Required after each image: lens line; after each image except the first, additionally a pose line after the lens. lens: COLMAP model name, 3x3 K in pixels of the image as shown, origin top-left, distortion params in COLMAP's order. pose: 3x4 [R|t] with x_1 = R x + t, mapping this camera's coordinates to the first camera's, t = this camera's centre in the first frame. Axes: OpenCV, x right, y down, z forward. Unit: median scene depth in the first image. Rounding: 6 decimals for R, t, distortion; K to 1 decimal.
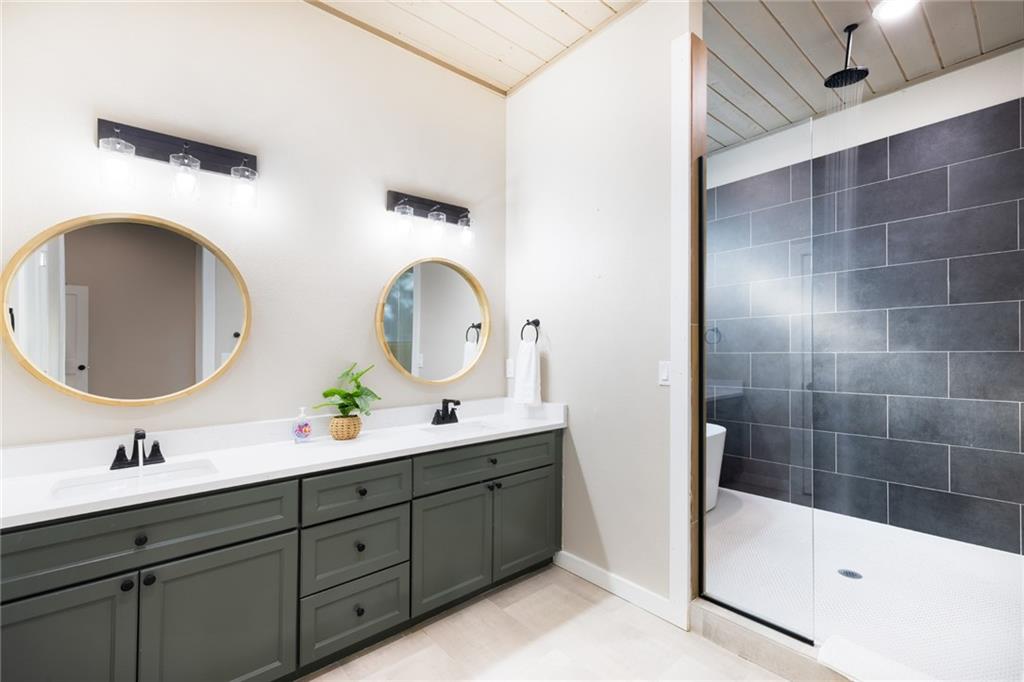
lens RADIAL K [[440.8, 0, 518.0], [0, 440.8, 340.8], [0, 0, 1]] dist [0.002135, -0.000124]
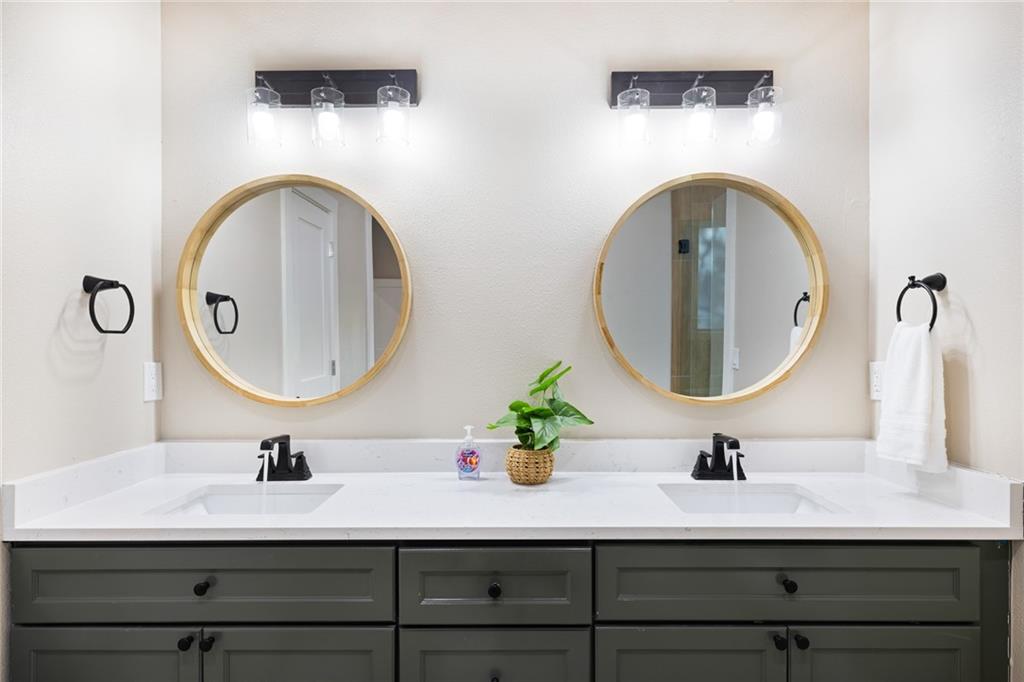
lens RADIAL K [[558.2, 0, 515.6], [0, 558.2, 330.5], [0, 0, 1]] dist [0.000478, -0.002381]
pose [[0.750835, -0.005803, -0.660464, 0.102931], [0.007865, 0.999969, 0.000156, 0.004710], [0.660443, -0.005311, 0.750857, 0.334644]]
